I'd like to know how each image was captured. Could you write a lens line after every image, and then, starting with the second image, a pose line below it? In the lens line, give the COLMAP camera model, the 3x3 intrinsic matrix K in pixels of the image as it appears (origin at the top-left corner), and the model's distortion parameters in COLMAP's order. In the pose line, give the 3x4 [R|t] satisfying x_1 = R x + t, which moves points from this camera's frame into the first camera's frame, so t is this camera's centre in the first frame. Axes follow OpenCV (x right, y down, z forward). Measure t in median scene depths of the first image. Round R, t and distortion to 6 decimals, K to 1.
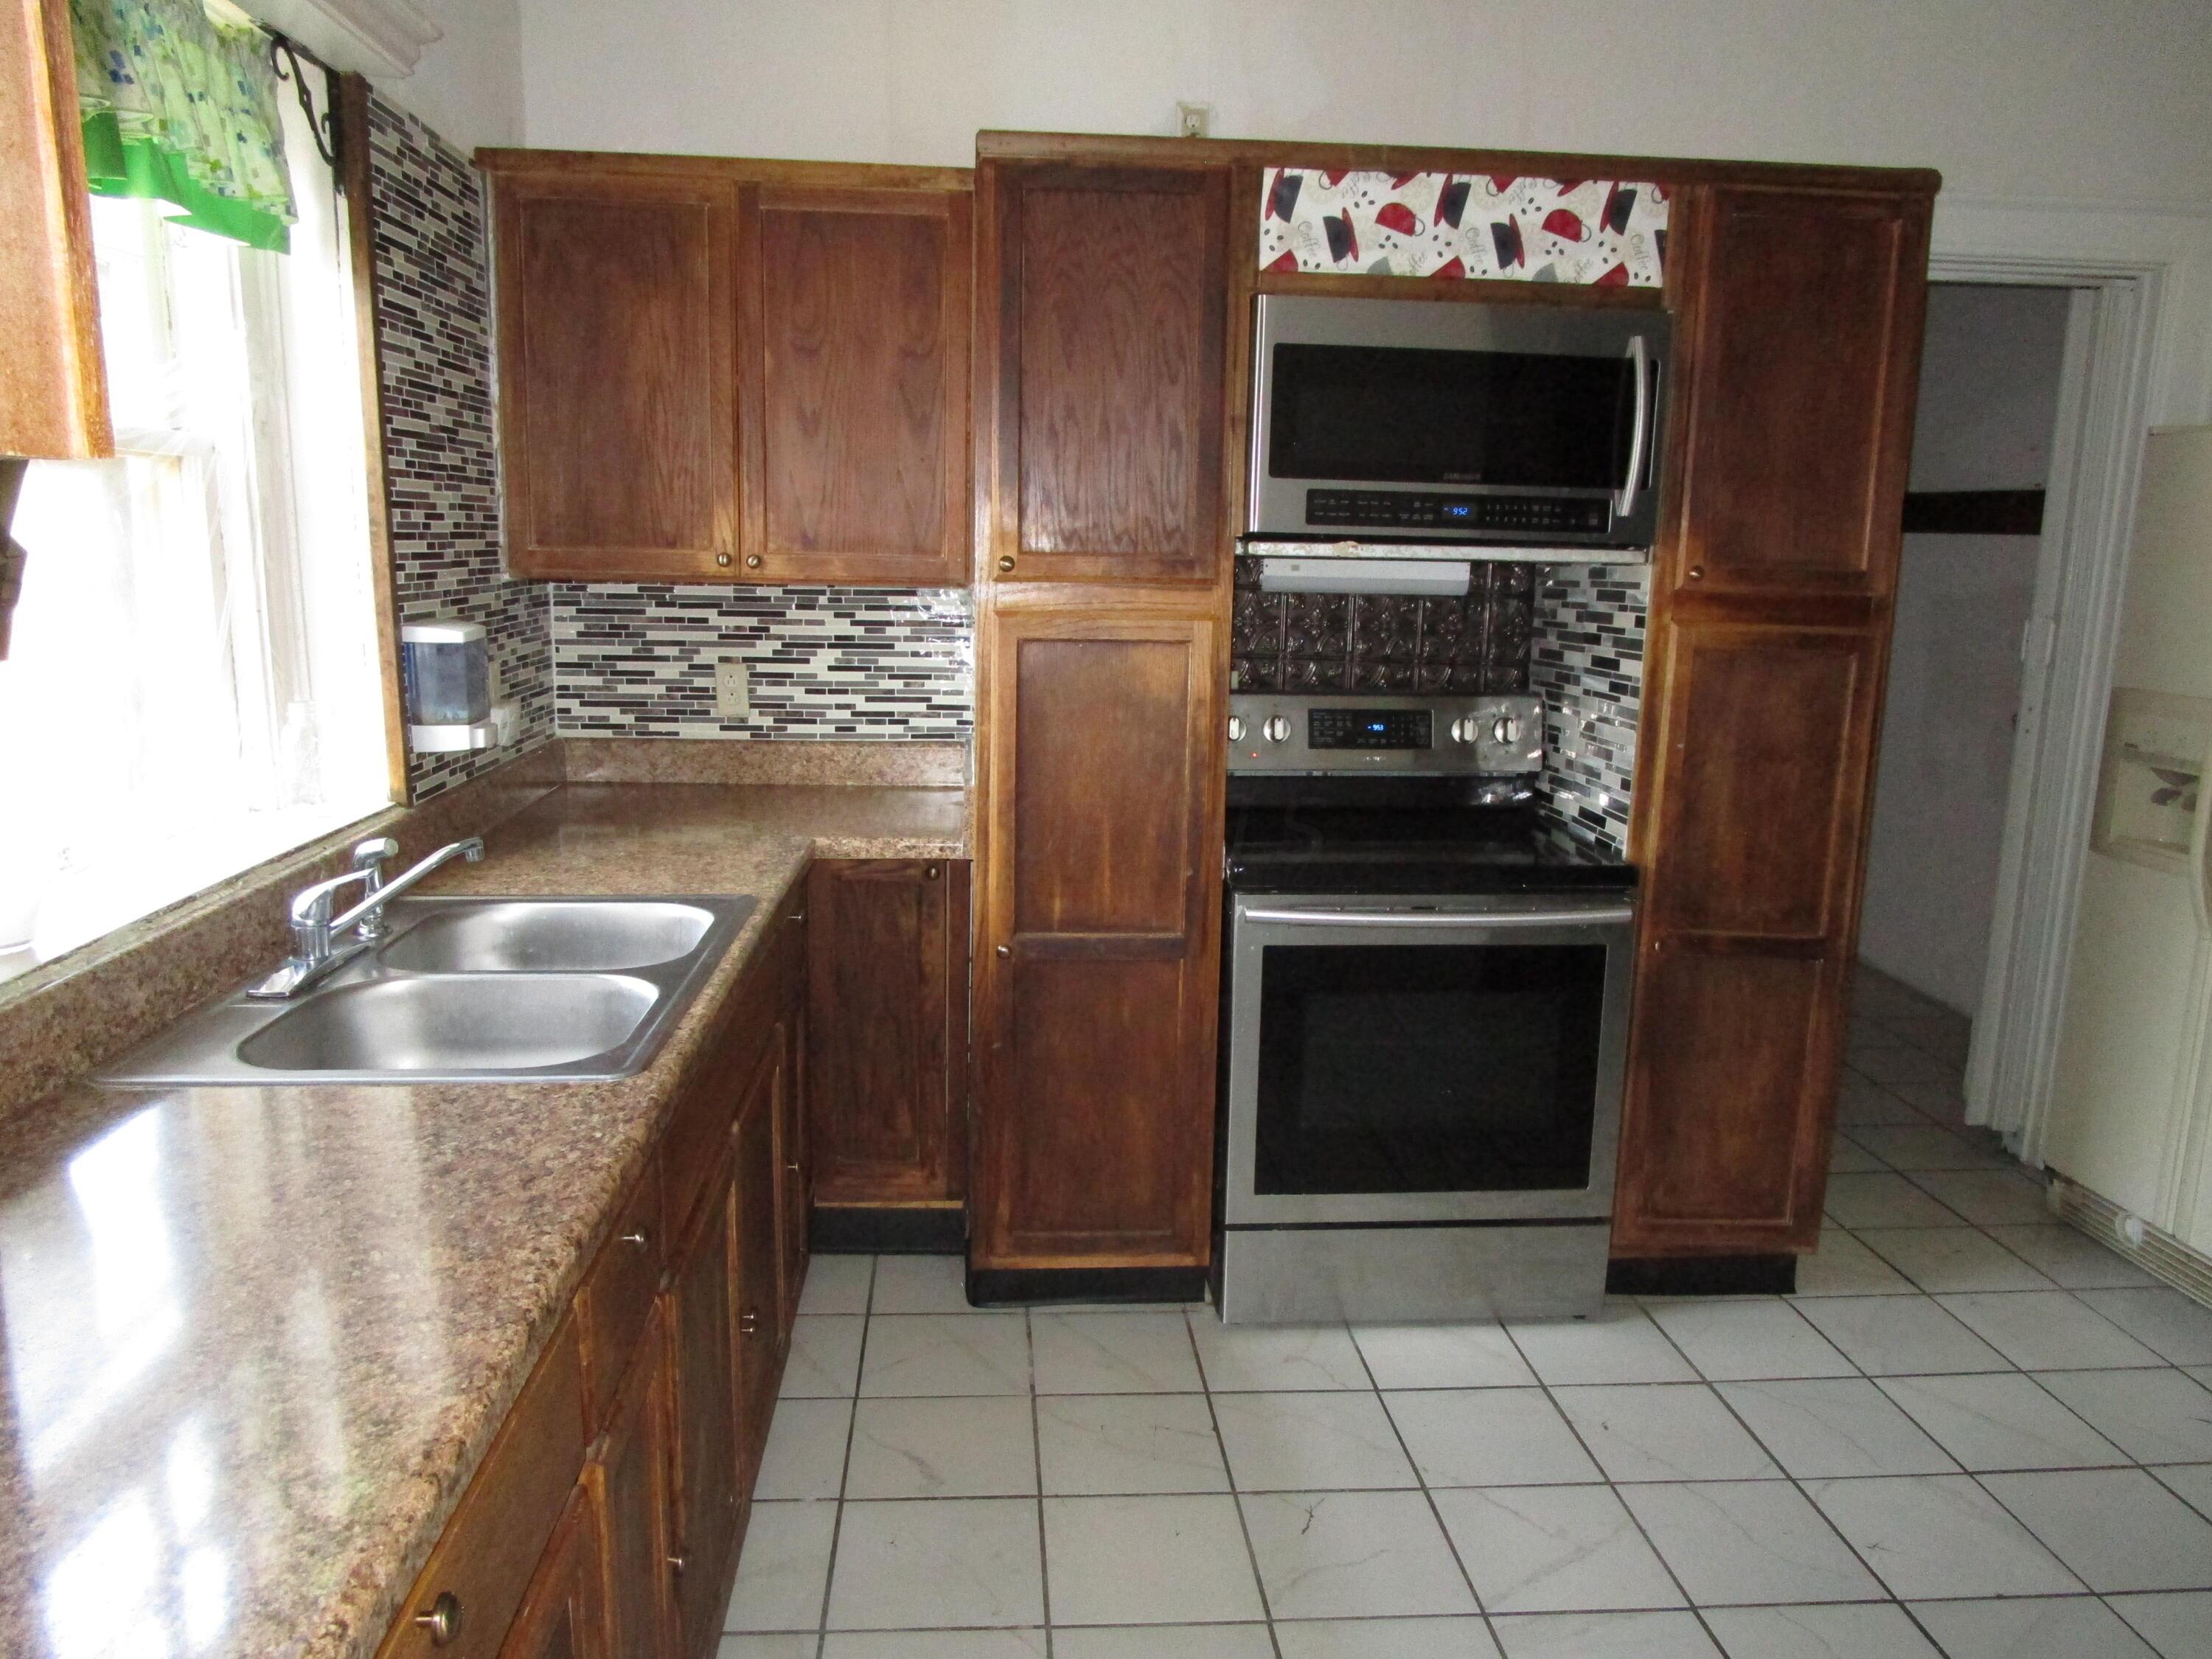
lens RADIAL K [[1572.8, 0, 1106.0], [0, 1572.8, 829.5], [0, 0, 1]] dist [-0.055560, 0.001593]
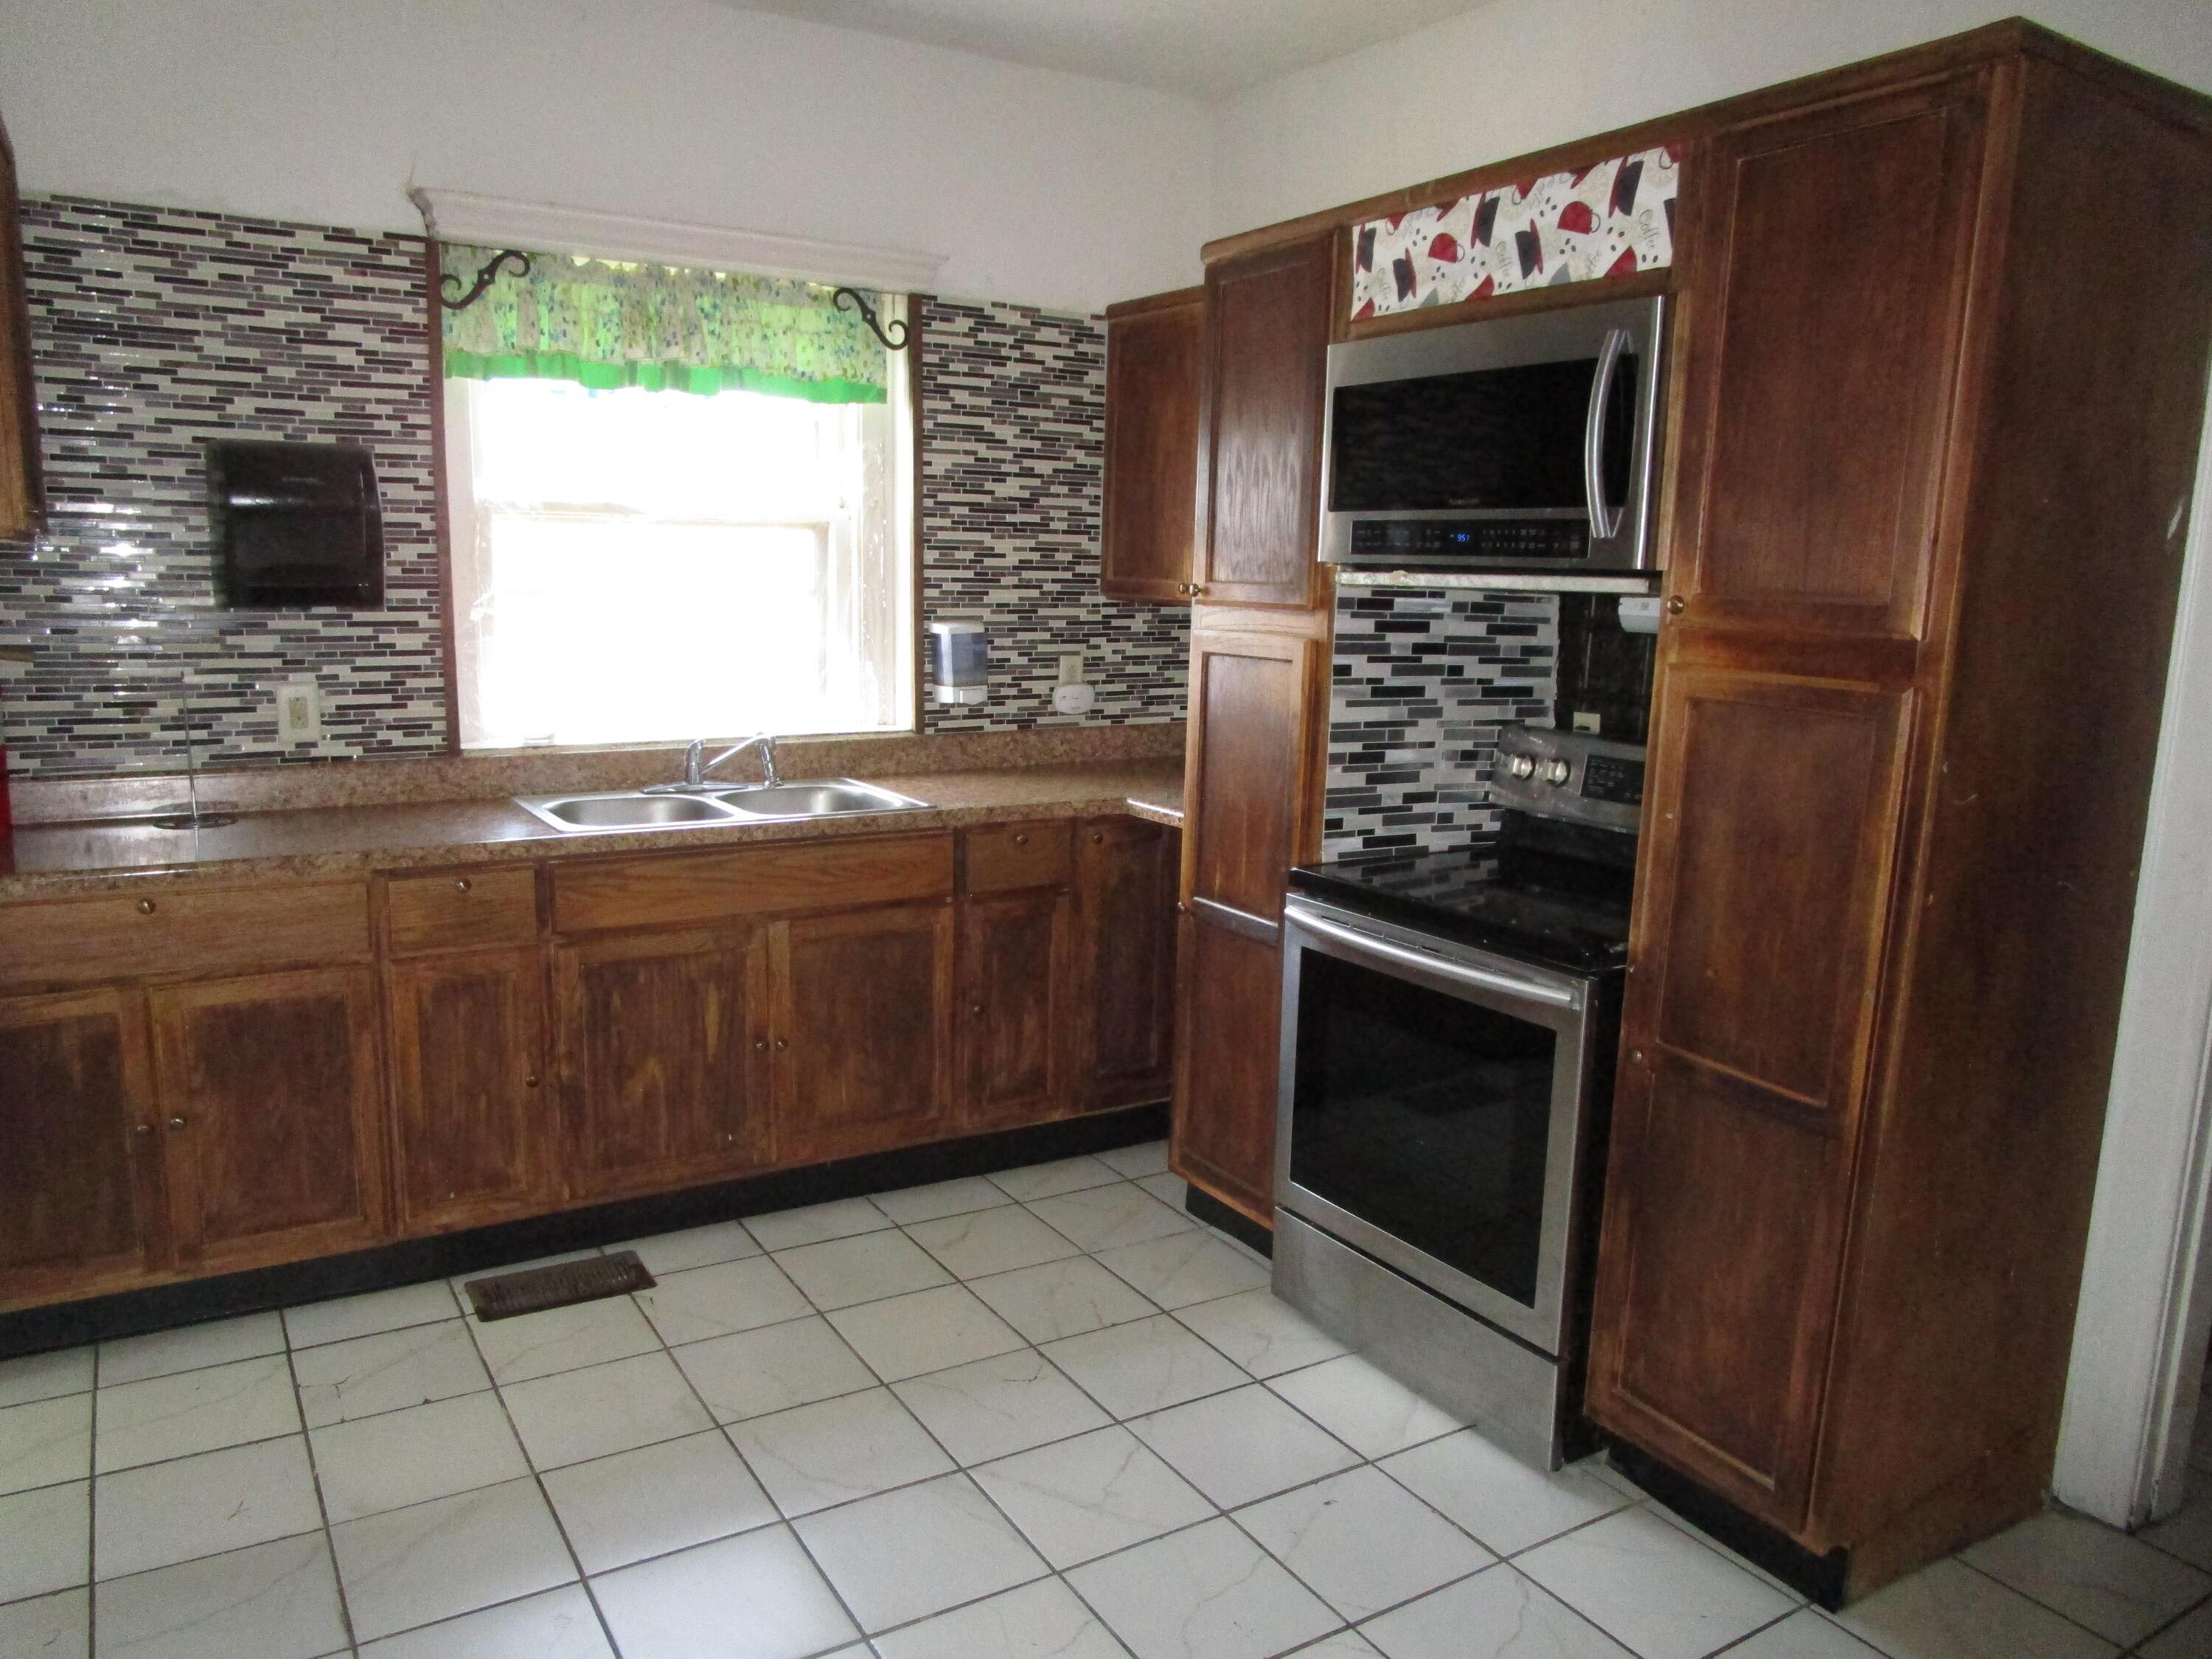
lens RADIAL K [[1572.8, 0, 1106.0], [0, 1572.8, 829.5], [0, 0, 1]] dist [-0.055560, 0.001593]
pose [[0.461498, 0.137003, -0.876499, 1.006189], [-0.174821, 0.982674, 0.061551, -0.048353], [0.869746, 0.124825, 0.477453, 0.375929]]
